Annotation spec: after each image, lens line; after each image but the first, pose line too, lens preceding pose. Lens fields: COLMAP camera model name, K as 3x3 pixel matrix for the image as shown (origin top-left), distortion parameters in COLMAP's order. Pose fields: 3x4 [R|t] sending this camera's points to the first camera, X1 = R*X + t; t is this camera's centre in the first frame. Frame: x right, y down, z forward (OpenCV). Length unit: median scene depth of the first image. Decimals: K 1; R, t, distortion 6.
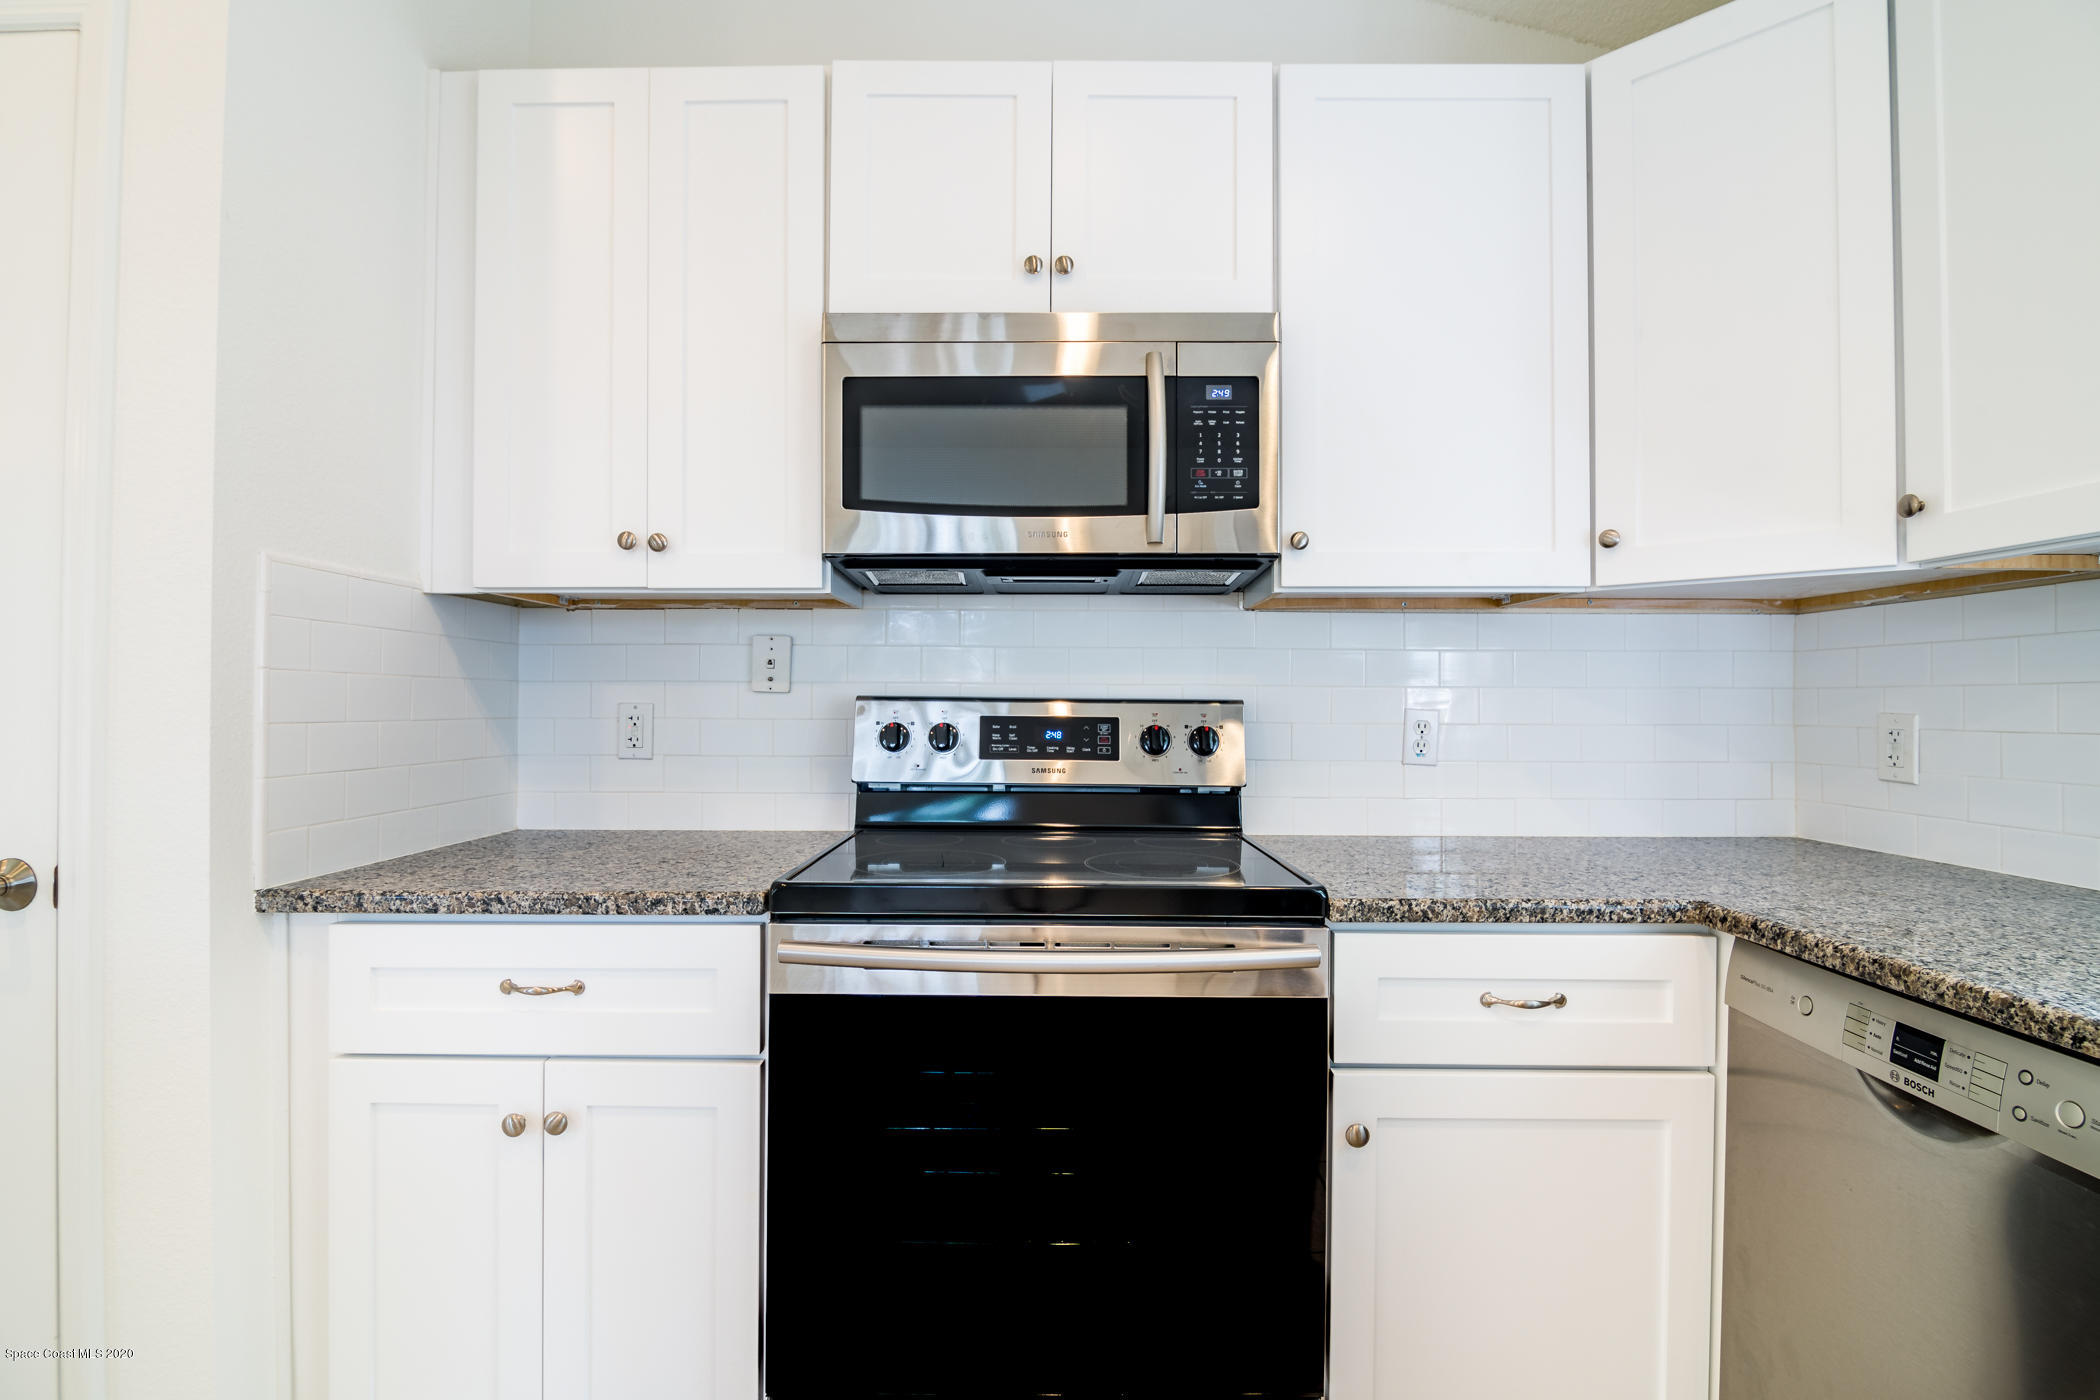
lens RADIAL K [[987.1, 0, 1026.1], [0, 987.1, 690.2], [0, 0, 1]] dist [-0.003654, -0.000978]
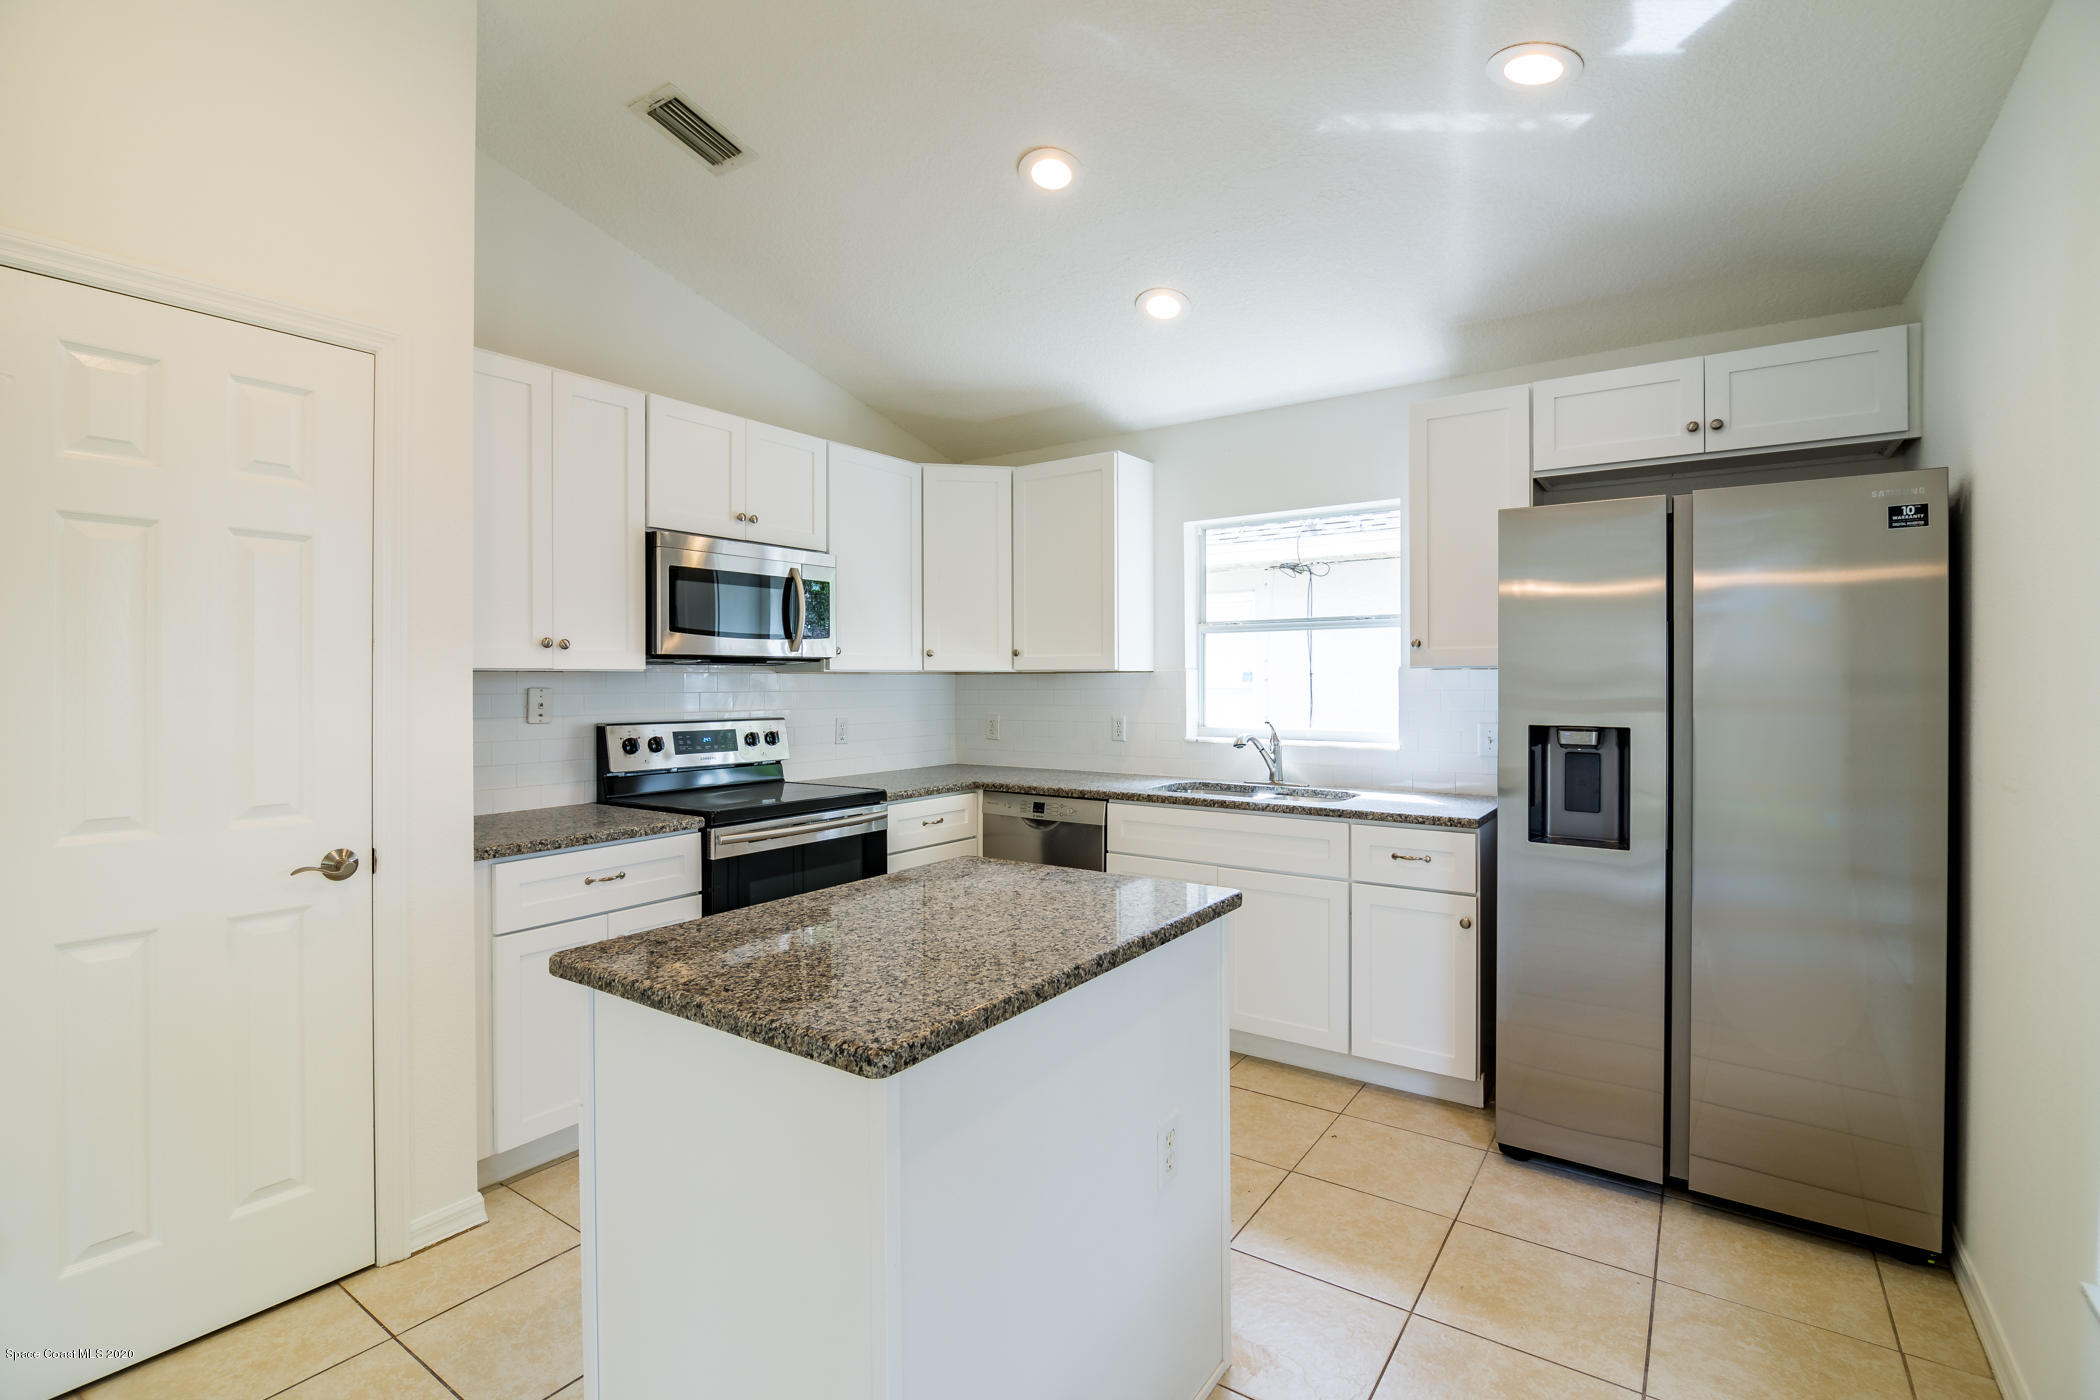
lens RADIAL K [[962.2, 0, 1057.2], [0, 962.2, 710.6], [0, 0, 1]] dist [-0.000410, -0.004375]
pose [[0.561447, -0.032415, 0.826877, -1.312145], [-0.000117, 0.999229, 0.039252, -0.098048], [-0.827512, -0.022135, 0.561011, -0.709276]]
